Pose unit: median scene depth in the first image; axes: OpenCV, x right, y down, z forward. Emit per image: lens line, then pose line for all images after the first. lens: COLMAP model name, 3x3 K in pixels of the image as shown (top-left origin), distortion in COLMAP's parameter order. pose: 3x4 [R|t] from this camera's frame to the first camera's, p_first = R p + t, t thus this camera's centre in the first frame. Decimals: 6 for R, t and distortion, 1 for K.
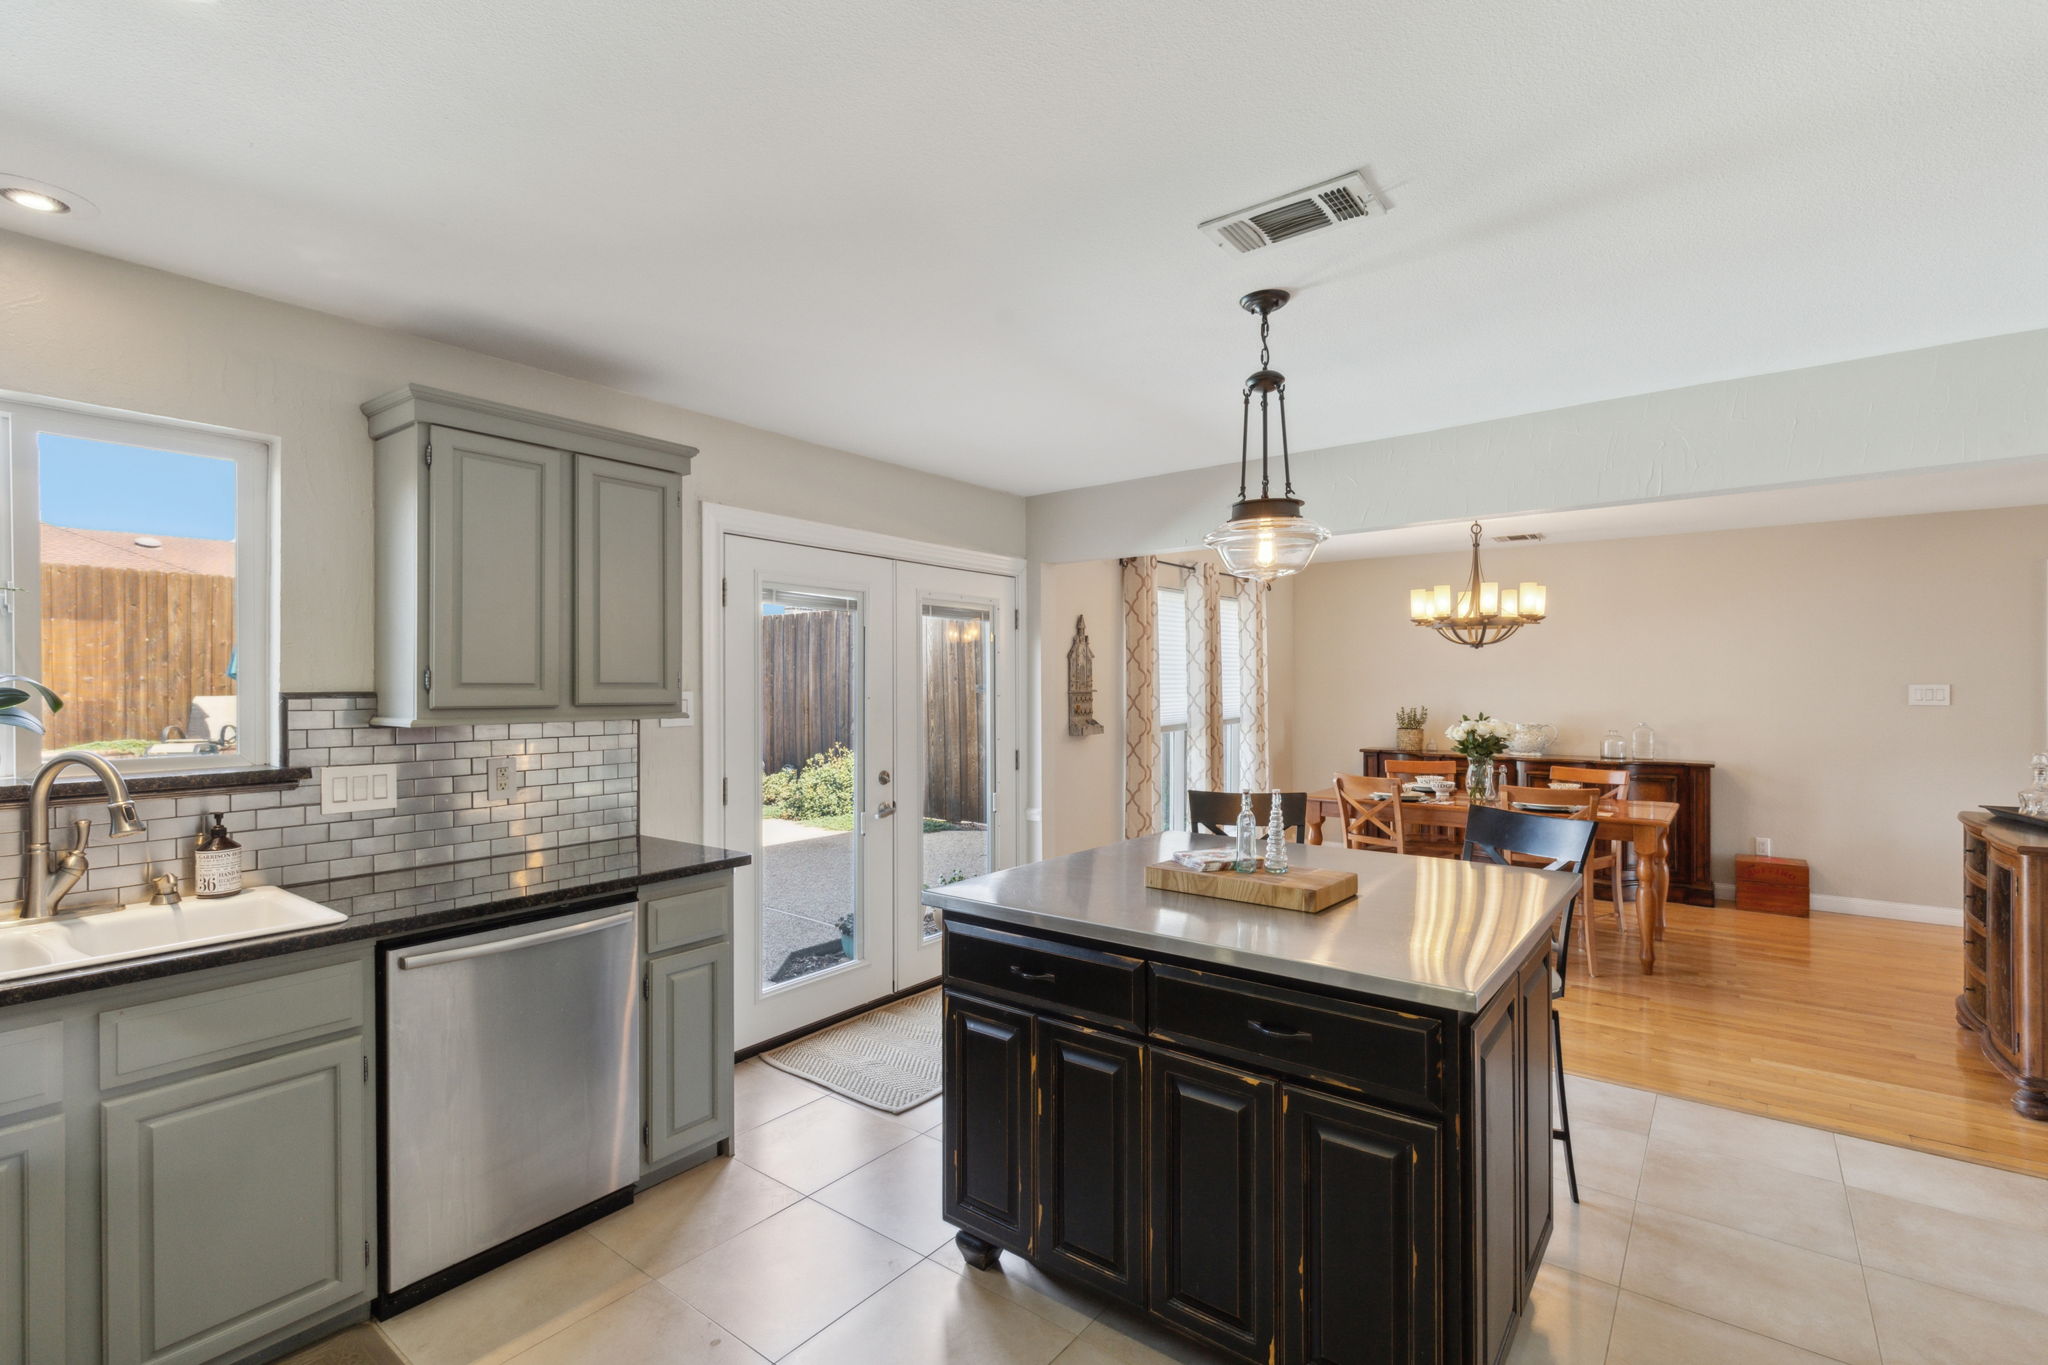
lens RADIAL K [[923.8, 0, 1024.0], [0, 923.8, 682.5], [0, 0, 1]] dist [0.001878, 0.000398]
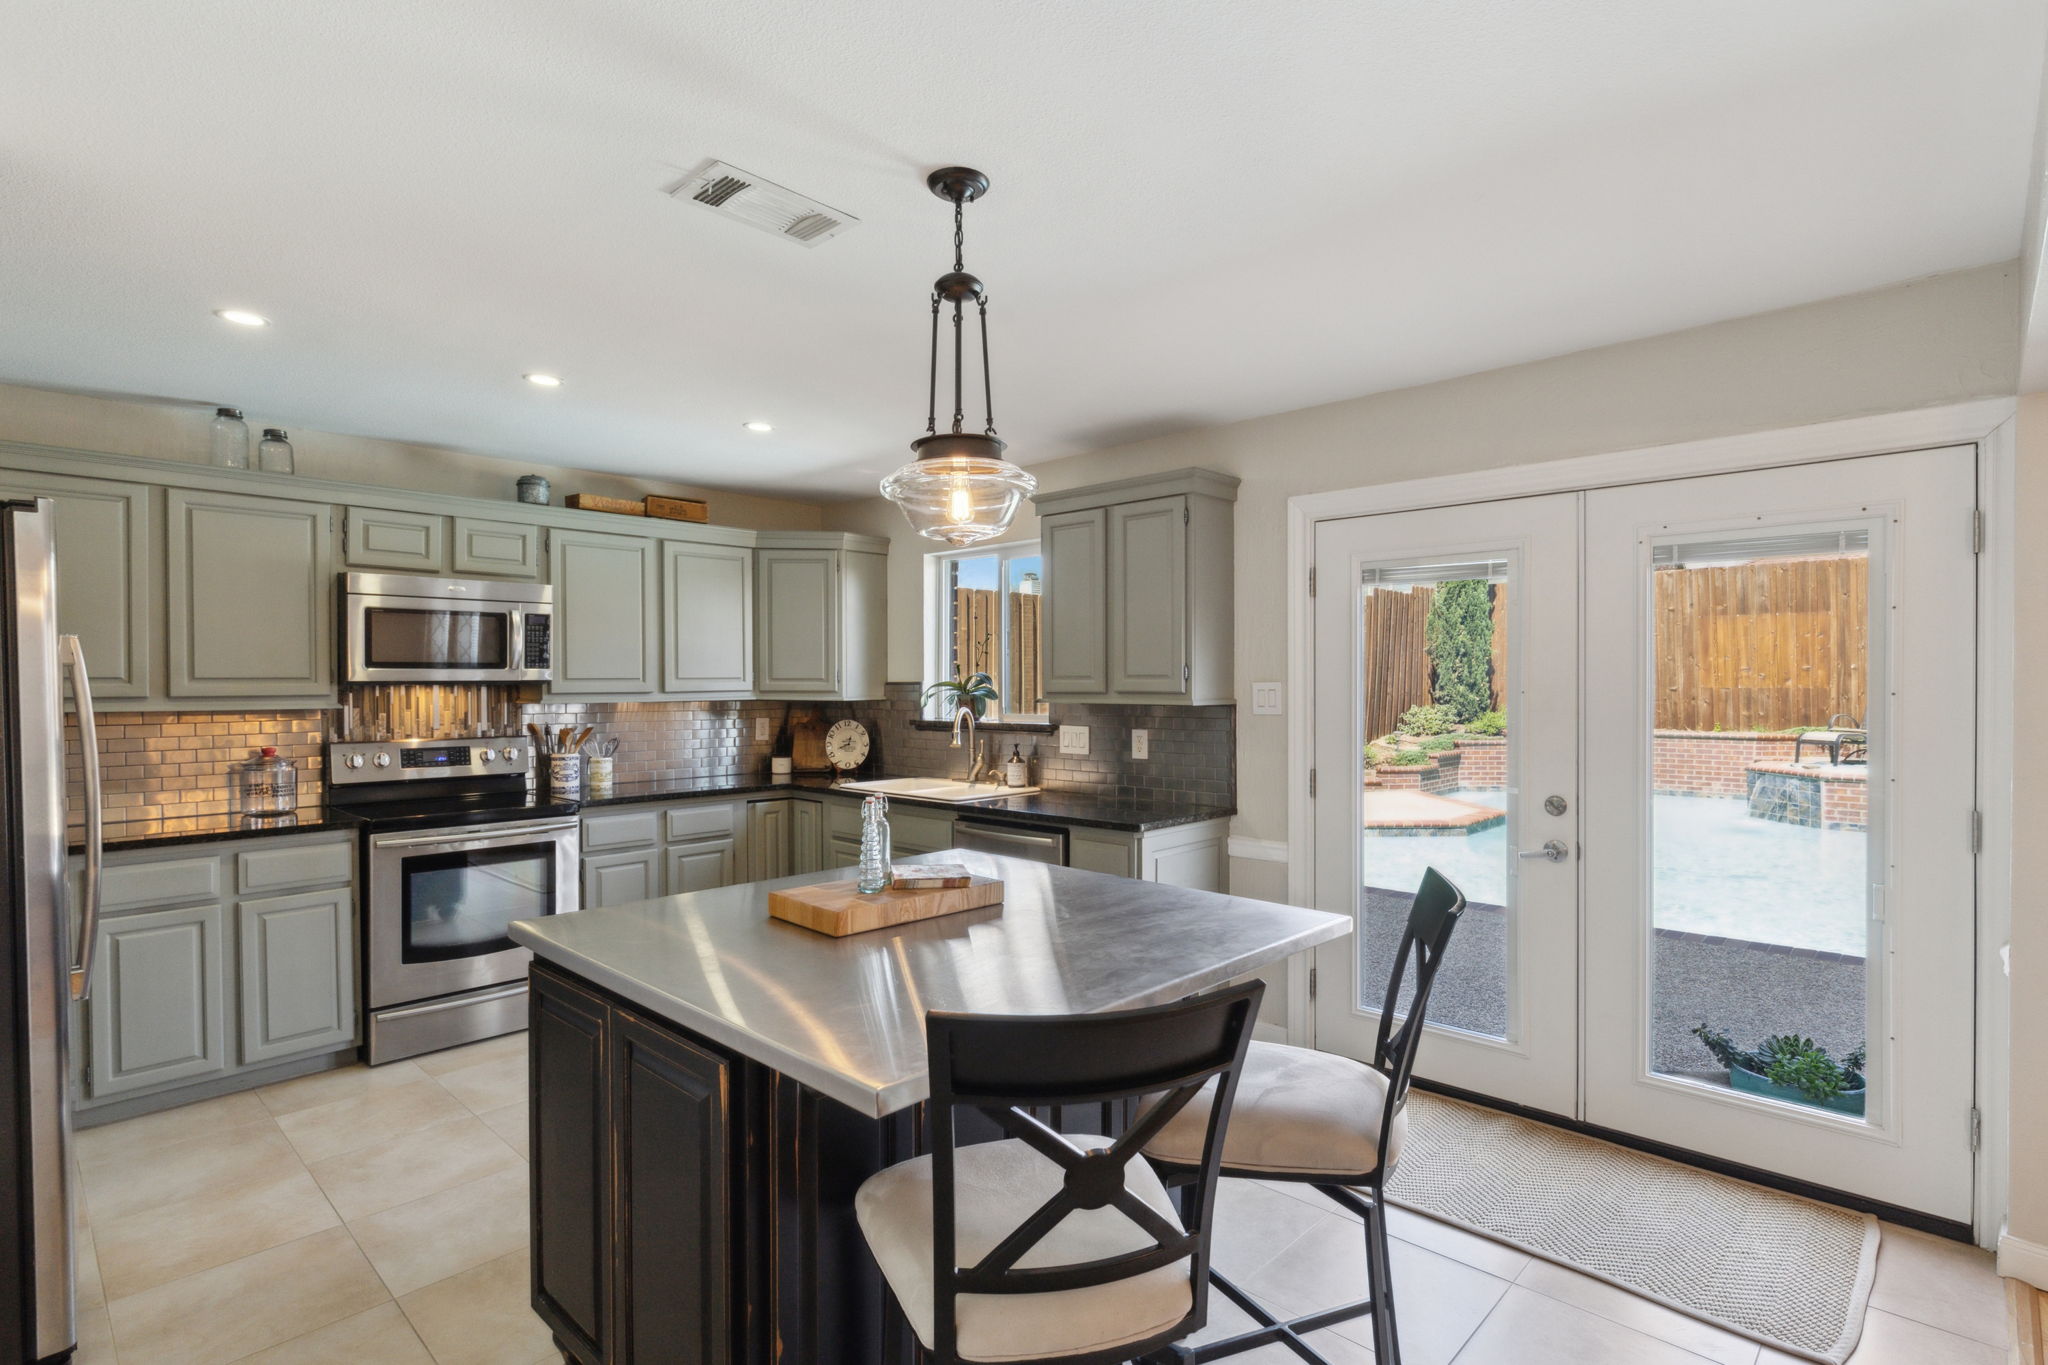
lens RADIAL K [[999.9, 0, 1023.2], [0, 999.9, 689.3], [0, 0, 1]] dist [-0.001988, 0.000916]
pose [[-0.105185, 0.012531, -0.994374, 0.650227], [0.007618, 0.999901, 0.011794, 0.002029], [0.994423, -0.006335, -0.105270, 0.674613]]
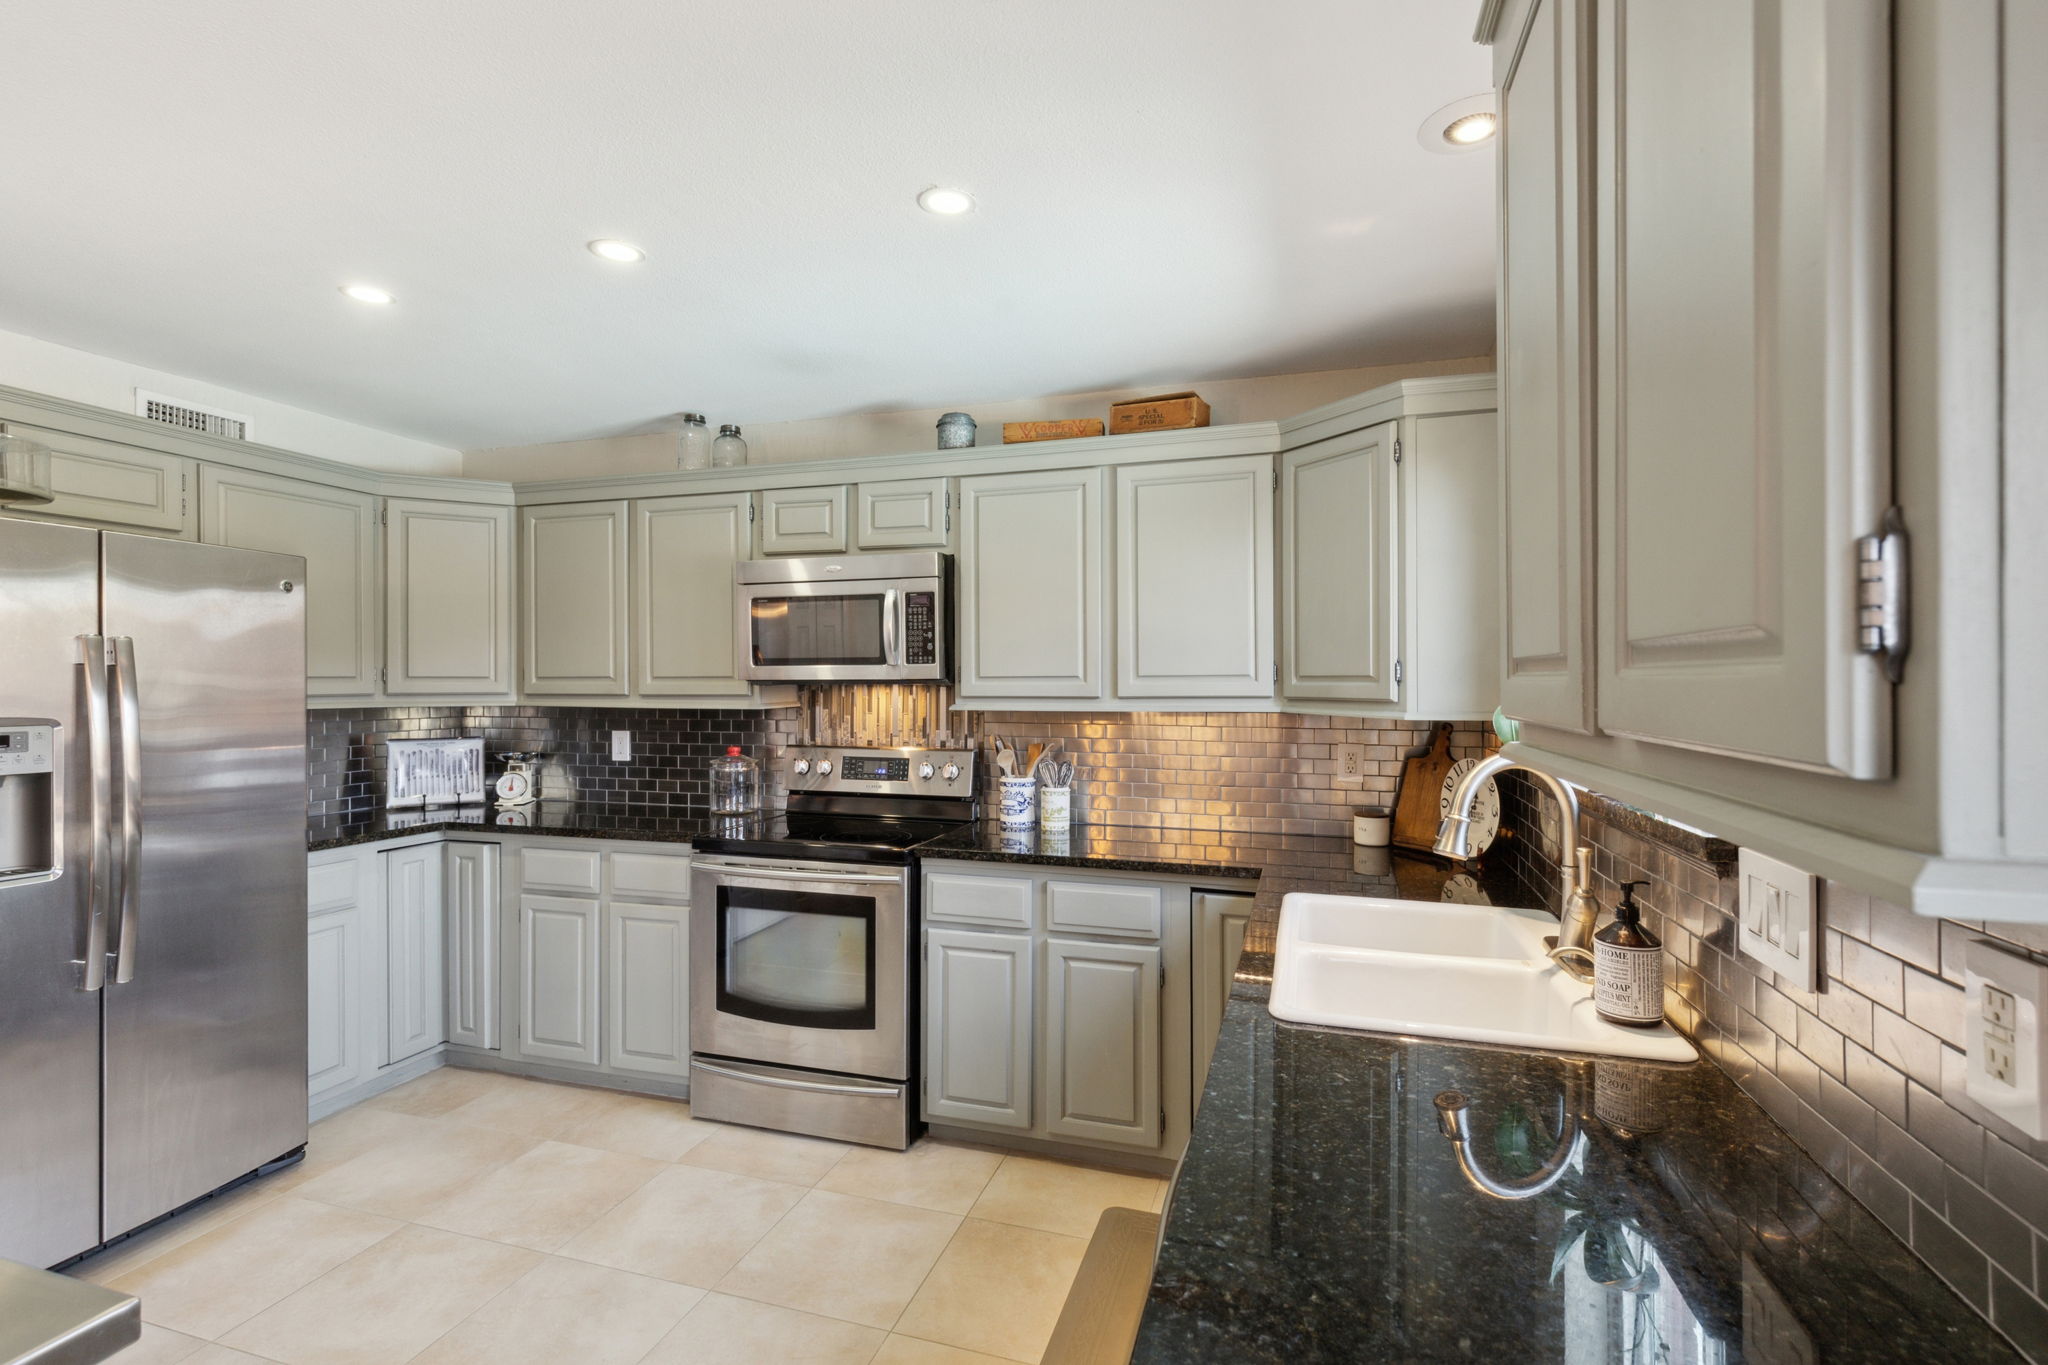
lens RADIAL K [[923.8, 0, 1024.0], [0, 923.8, 682.5], [0, 0, 1]] dist [0.001878, 0.000398]
pose [[-0.936616, 0.003899, -0.350336, -0.161071], [0.005312, 0.999981, -0.003071, 0.006511], [0.350318, -0.004737, -0.936619, 0.776290]]
